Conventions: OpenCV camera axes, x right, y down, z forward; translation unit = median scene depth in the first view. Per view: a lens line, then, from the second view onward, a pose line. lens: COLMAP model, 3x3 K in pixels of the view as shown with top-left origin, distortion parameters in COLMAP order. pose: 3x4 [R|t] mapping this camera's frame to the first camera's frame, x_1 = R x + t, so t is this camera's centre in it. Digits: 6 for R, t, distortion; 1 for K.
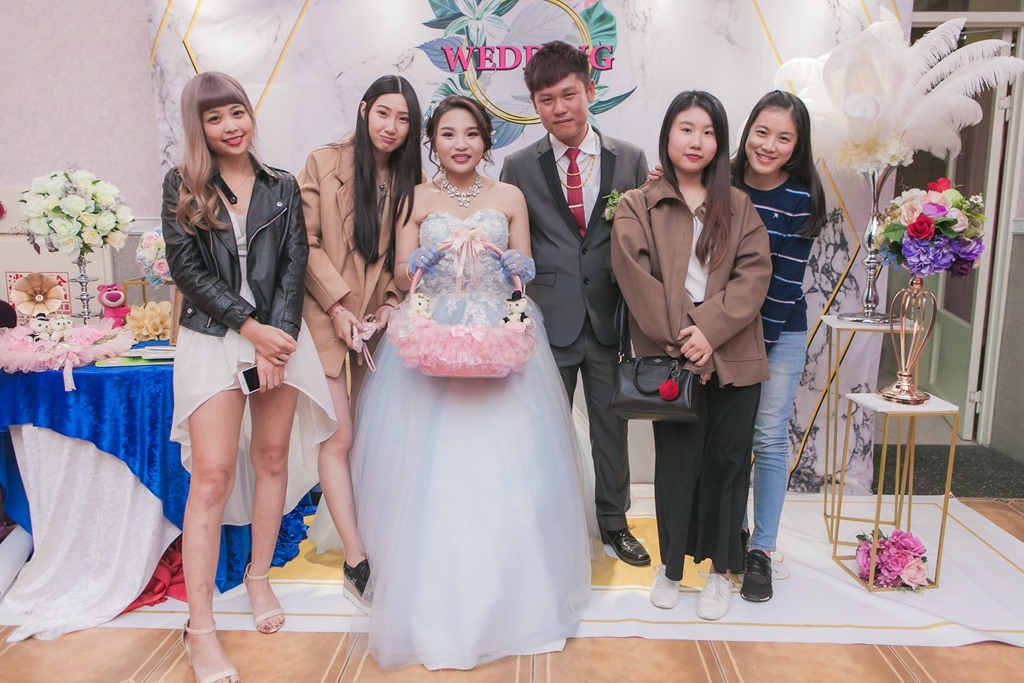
lens RADIAL K [[821.8, 0, 513.5], [0, 821.8, 352.7], [0, 0, 1]] dist [-0.002300, 0.009706]
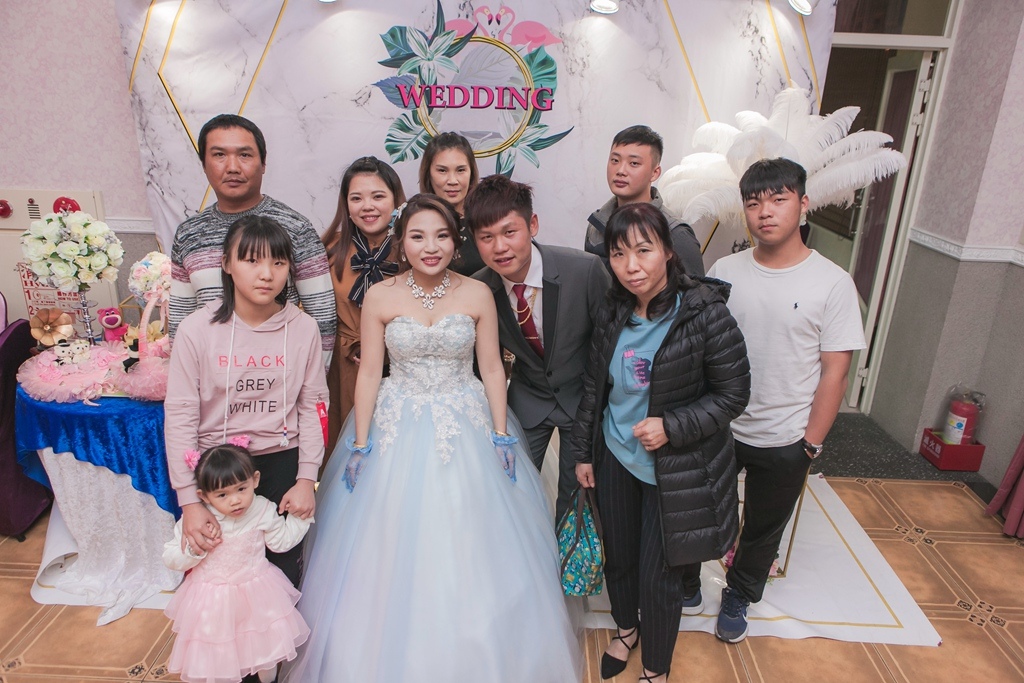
lens RADIAL K [[749.6, 0, 512.0], [0, 749.6, 341.5], [0, 0, 1]] dist [-0.021883, 0.028086]
pose [[0.999713, 0.022182, 0.009010, 0.064810], [-0.023542, 0.979240, 0.201332, -0.242390], [-0.004357, -0.201486, 0.979482, -0.039155]]
